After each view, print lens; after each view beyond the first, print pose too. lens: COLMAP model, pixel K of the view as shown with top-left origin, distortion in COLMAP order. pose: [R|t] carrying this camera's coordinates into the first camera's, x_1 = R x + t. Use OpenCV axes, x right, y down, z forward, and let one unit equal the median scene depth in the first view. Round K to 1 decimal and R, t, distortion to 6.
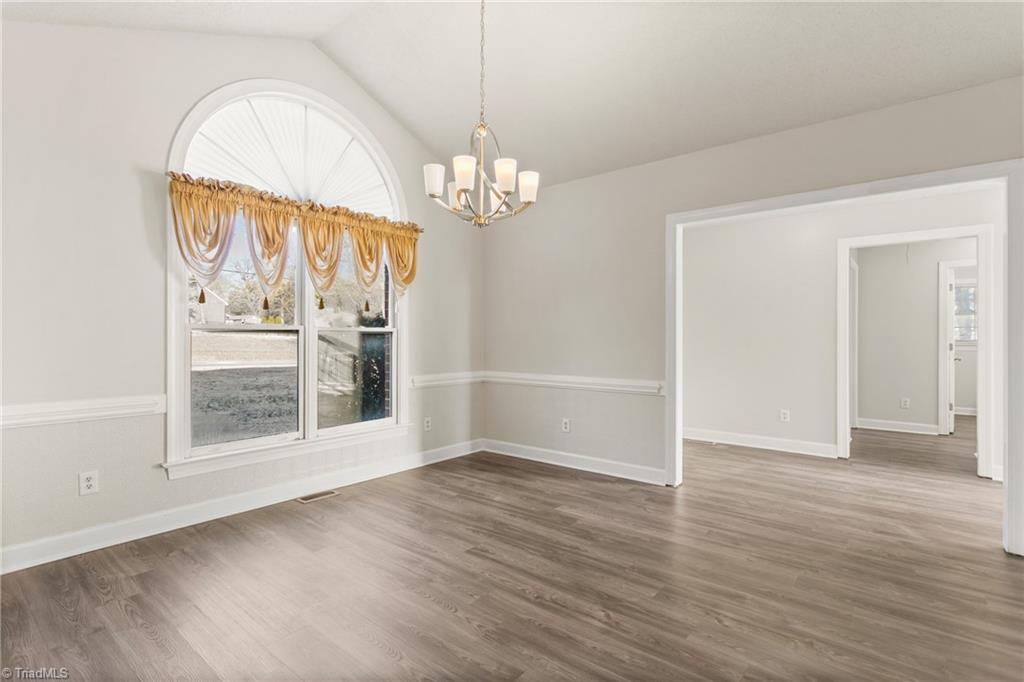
lens RADIAL K [[491.2, 0, 514.6], [0, 491.2, 334.0], [0, 0, 1]] dist [0.001585, 0.001781]
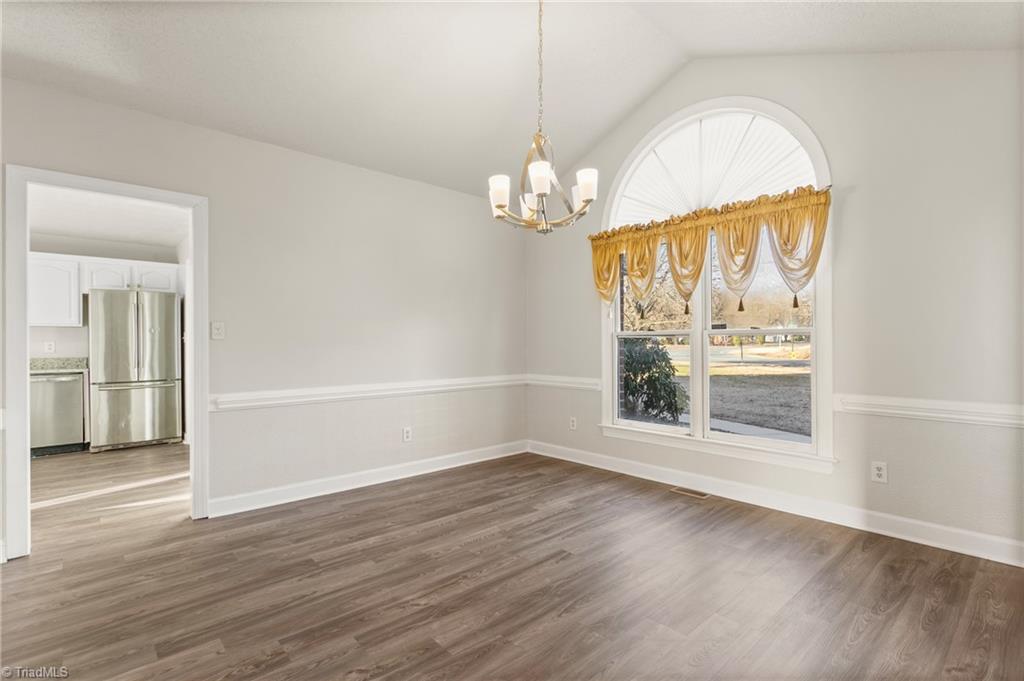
lens RADIAL K [[491.2, 0, 516.1], [0, 491.2, 343.8], [0, 0, 1]] dist [0.001585, 0.001781]
pose [[-0.150576, 0.000406, -0.988598, 0.951437], [0.014010, 0.999900, -0.001723, 0.012854], [0.988499, -0.014110, -0.150566, 1.090361]]
